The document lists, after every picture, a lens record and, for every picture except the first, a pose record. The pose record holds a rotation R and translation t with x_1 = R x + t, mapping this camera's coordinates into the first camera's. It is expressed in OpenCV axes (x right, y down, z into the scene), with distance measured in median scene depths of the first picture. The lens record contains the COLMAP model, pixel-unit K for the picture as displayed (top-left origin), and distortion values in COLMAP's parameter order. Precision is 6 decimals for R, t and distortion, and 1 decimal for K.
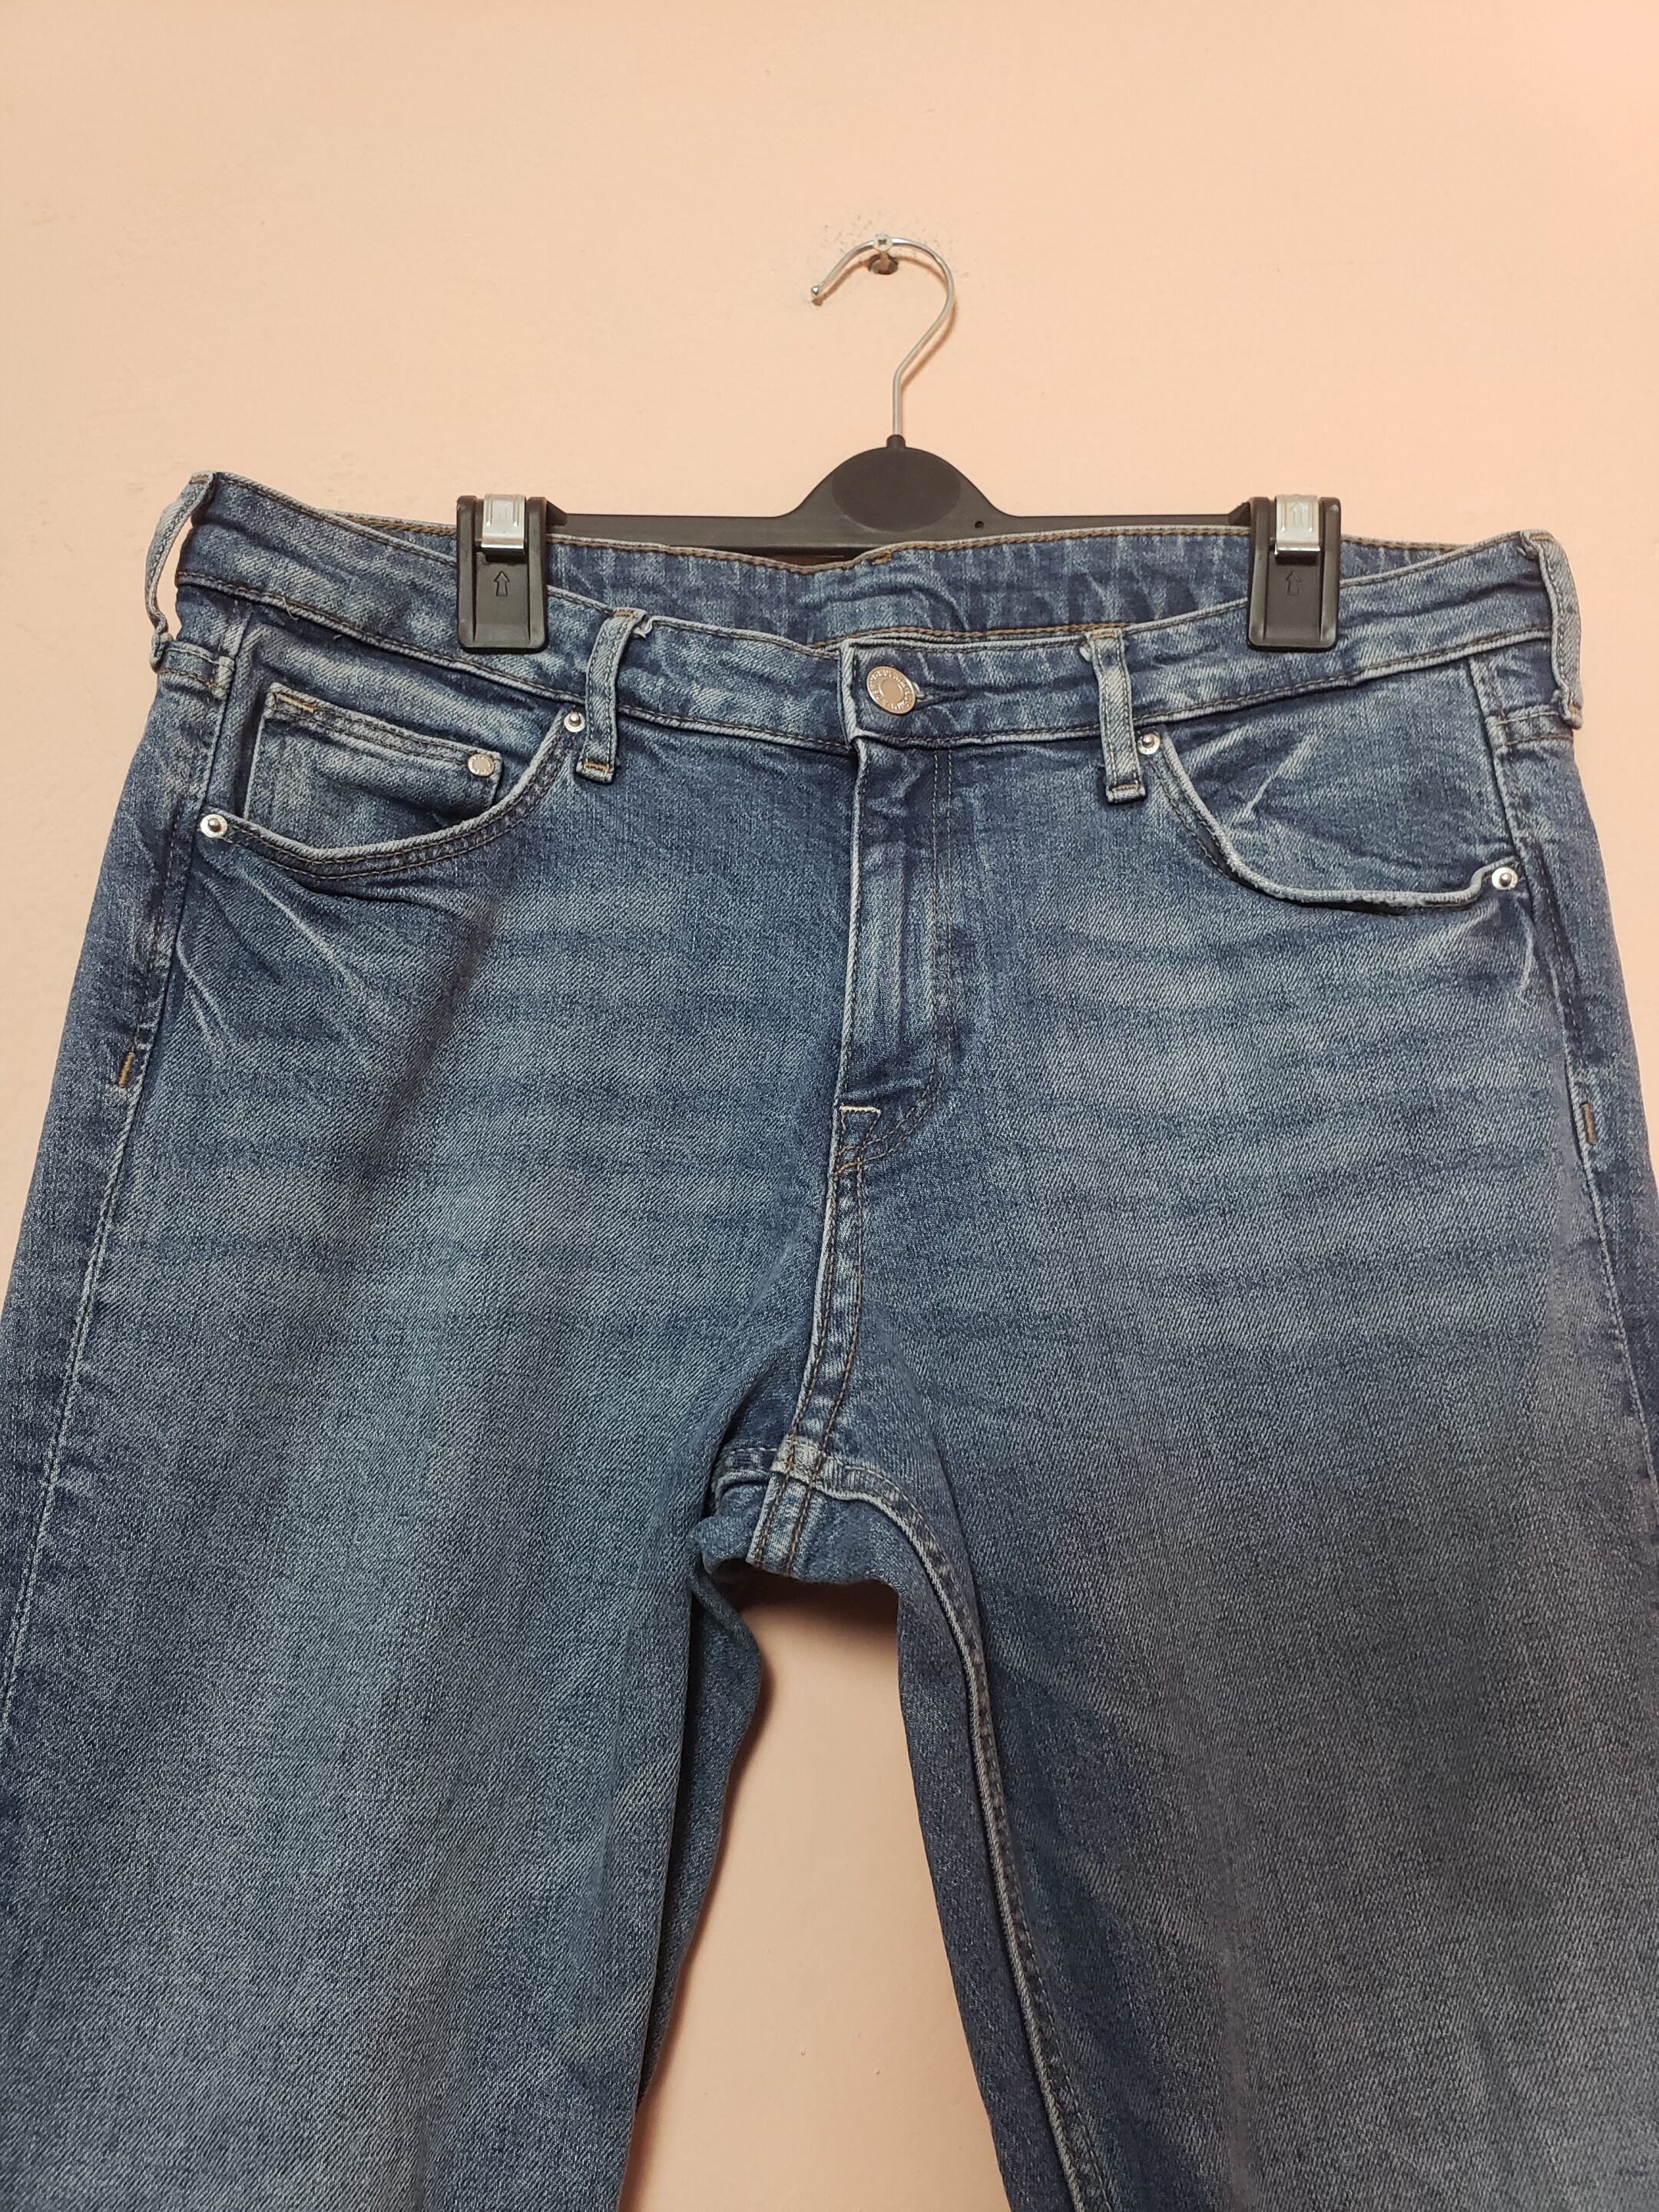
lens RADIAL K [[1749.7, 0, 786.2], [0, 1749.7, 1108.7], [0, 0, 1]] dist [0.005391, -0.046123]
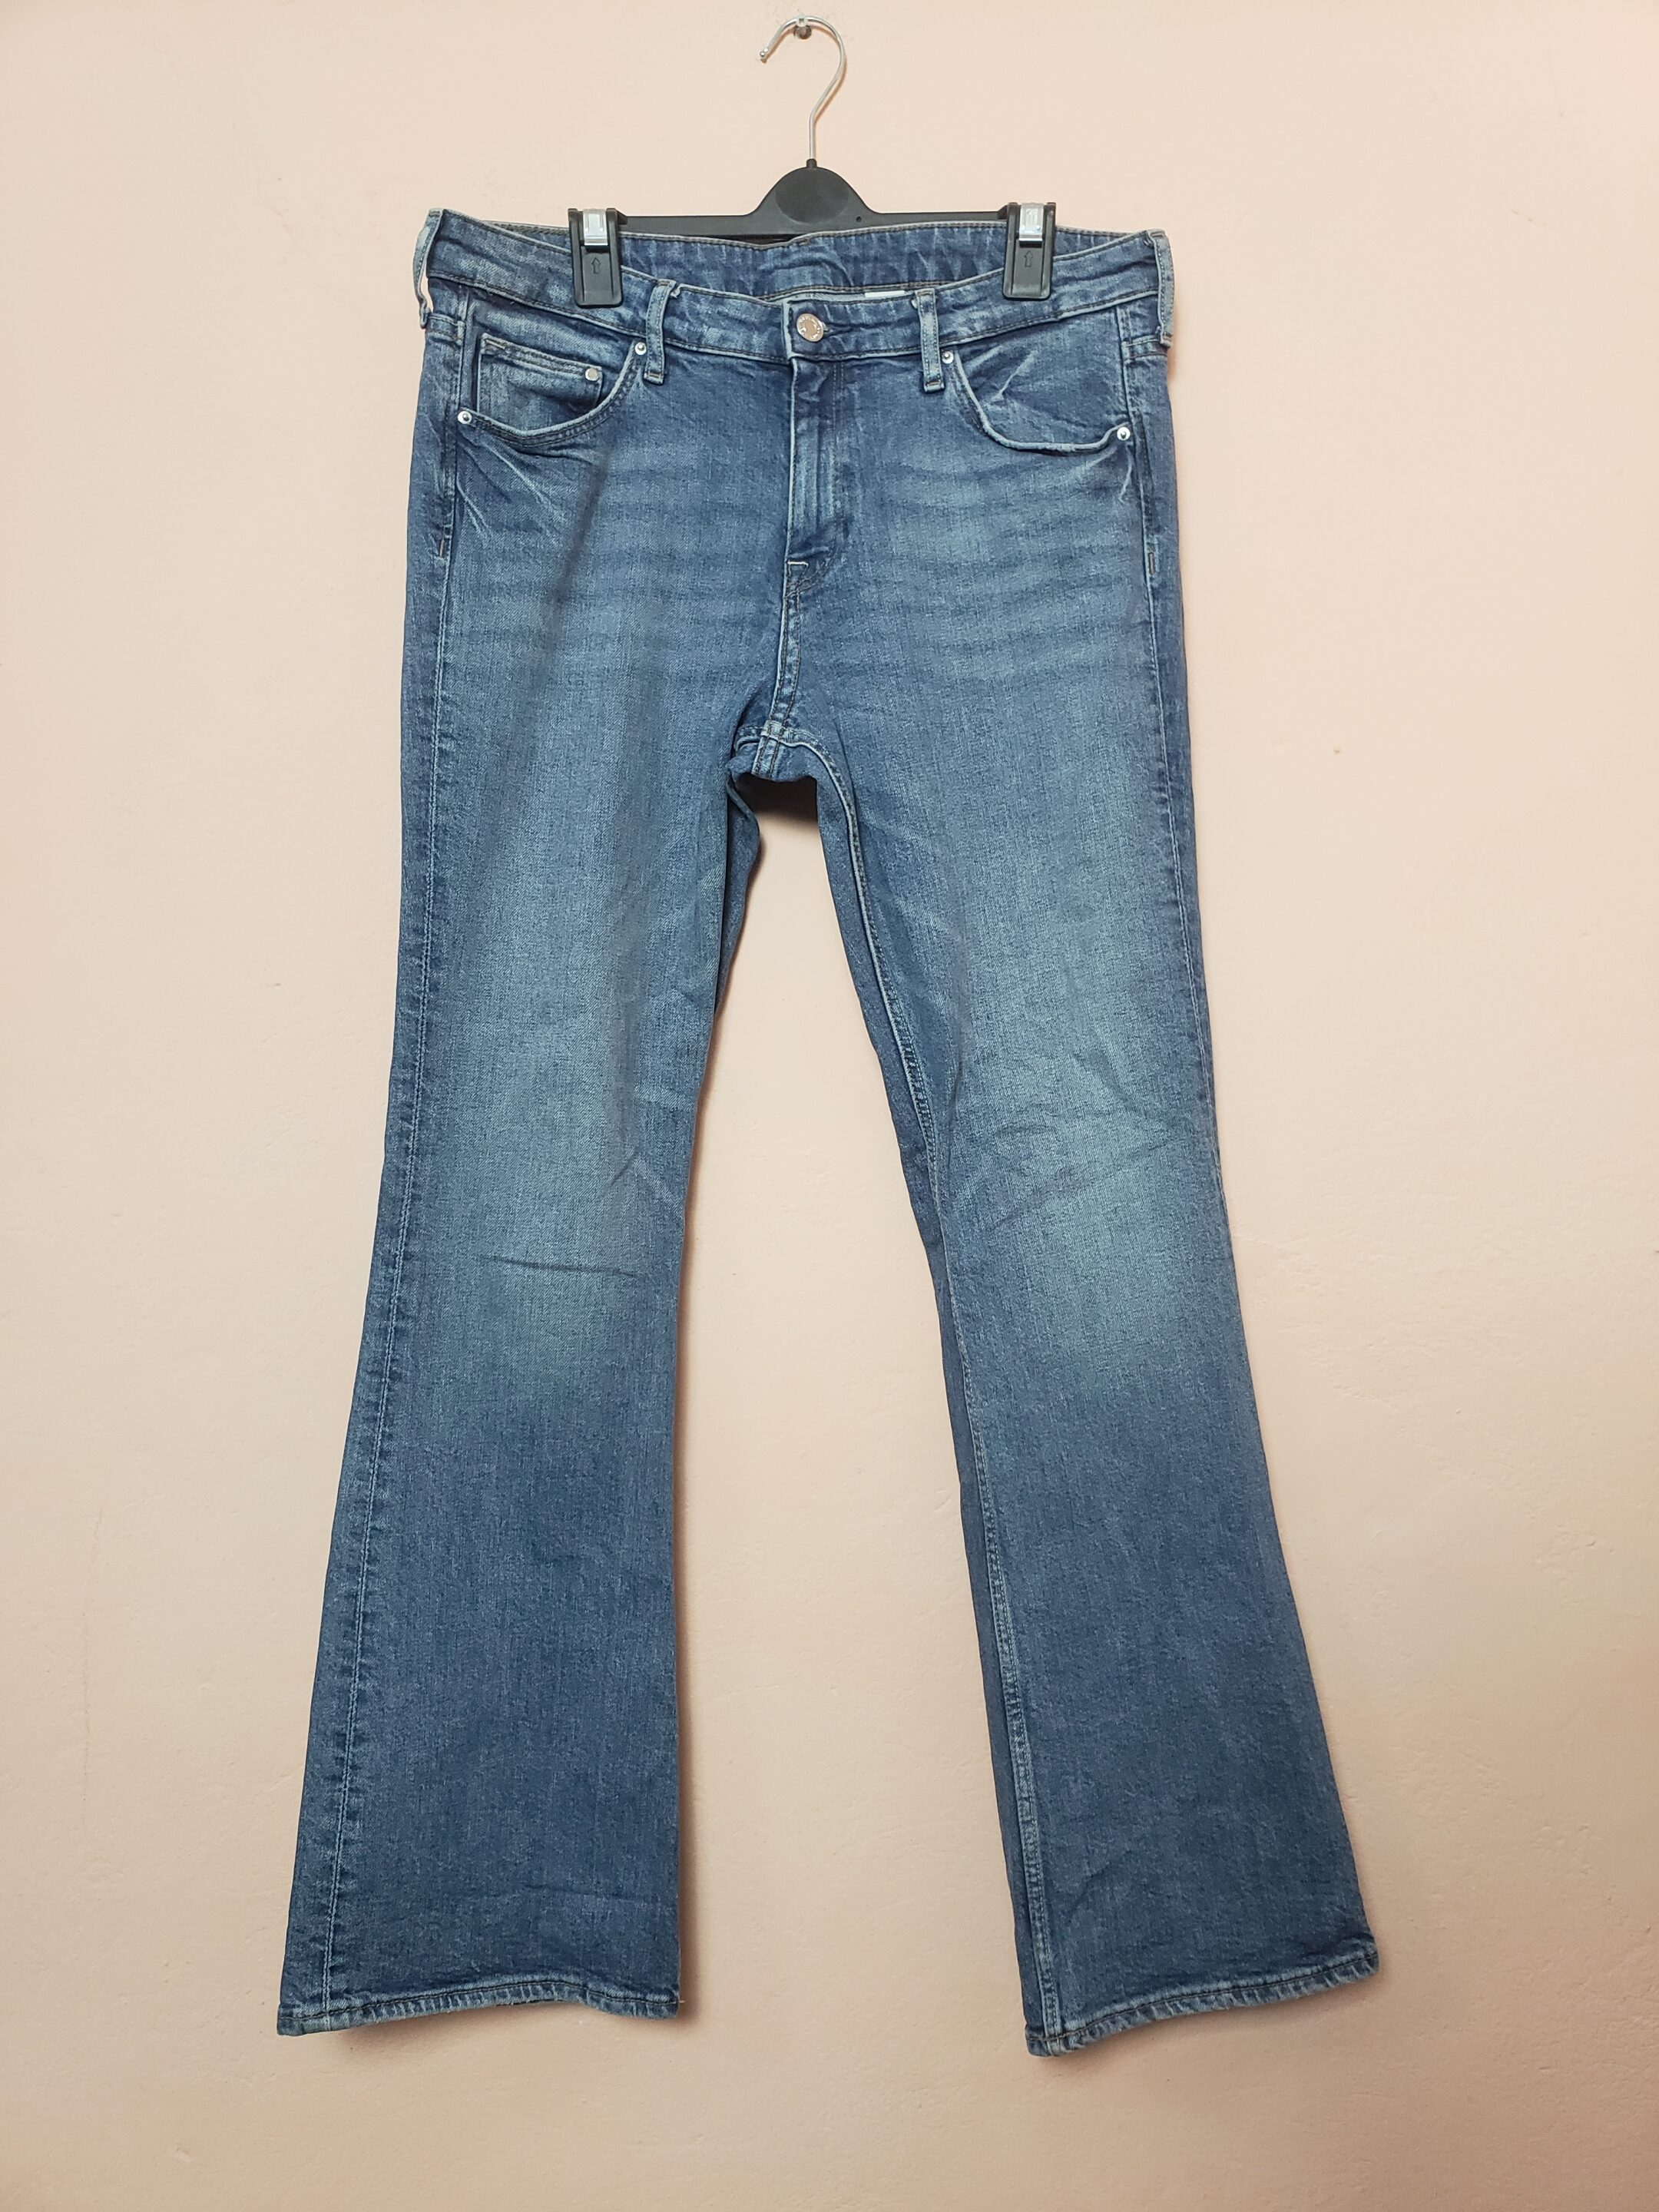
lens RADIAL K [[1660.3, 0, 831.7], [0, 1660.3, 1136.0], [0, 0, 1]] dist [-0.006265, -0.024771]
pose [[0.998886, -0.030873, 0.035691, -0.006993], [0.018285, 0.950430, 0.310401, 0.033728], [-0.043505, -0.309403, 0.949935, -0.978123]]
